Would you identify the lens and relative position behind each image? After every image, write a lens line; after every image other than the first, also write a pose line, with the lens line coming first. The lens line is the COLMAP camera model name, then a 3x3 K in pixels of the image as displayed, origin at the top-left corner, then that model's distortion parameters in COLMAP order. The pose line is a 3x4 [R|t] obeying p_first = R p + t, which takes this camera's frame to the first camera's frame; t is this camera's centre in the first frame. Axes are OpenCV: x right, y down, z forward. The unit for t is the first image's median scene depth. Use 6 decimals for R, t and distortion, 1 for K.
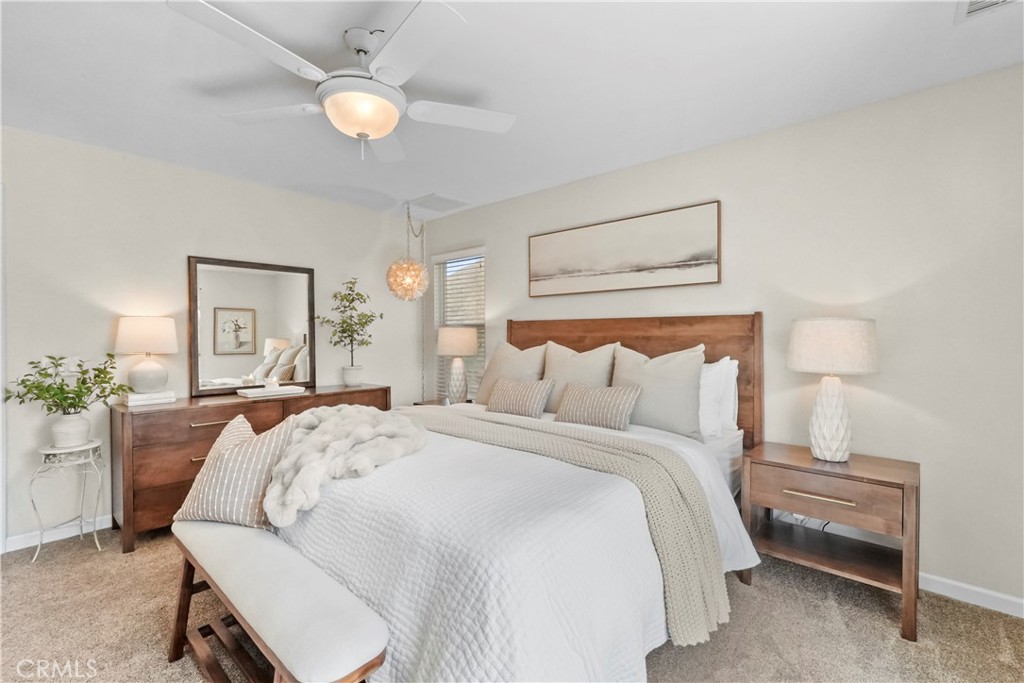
lens RADIAL K [[459.7, 0, 510.5], [0, 459.7, 350.9], [0, 0, 1]] dist [-0.006989, 0.006499]
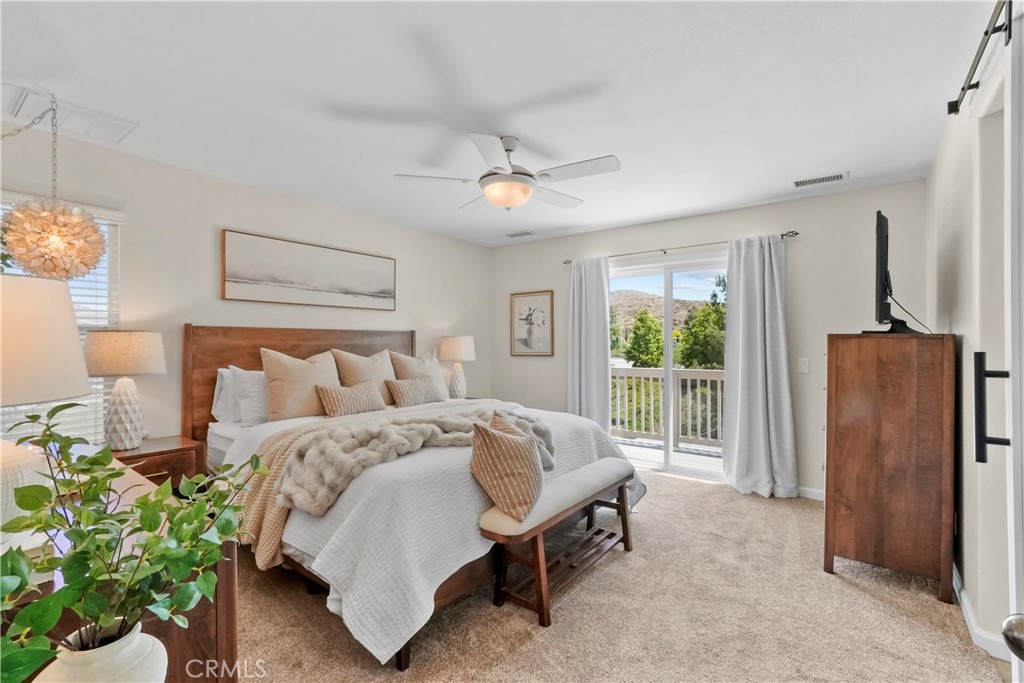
lens RADIAL K [[459.7, 0, 498.9], [0, 459.7, 339.0], [0, 0, 1]] dist [-0.006989, 0.006499]
pose [[-0.059919, 0.011164, 0.998141, -1.033710], [0.034103, 0.999377, -0.009131, -0.021648], [-0.997621, 0.033492, -0.060262, 0.664774]]
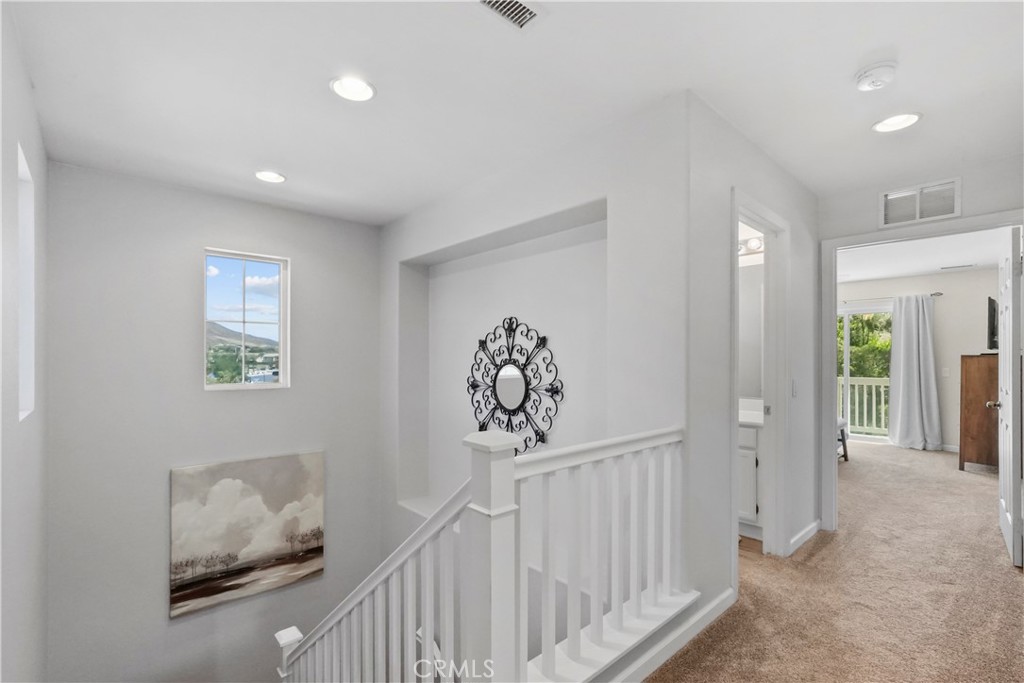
lens RADIAL K [[459.7, 0, 507.0], [0, 459.7, 350.3], [0, 0, 1]] dist [-0.006989, 0.006499]
pose [[0.105787, 0.016910, 0.994245, -2.039695], [0.023618, 0.999531, -0.019513, -0.039879], [-0.994108, 0.025546, 0.105338, 1.457754]]
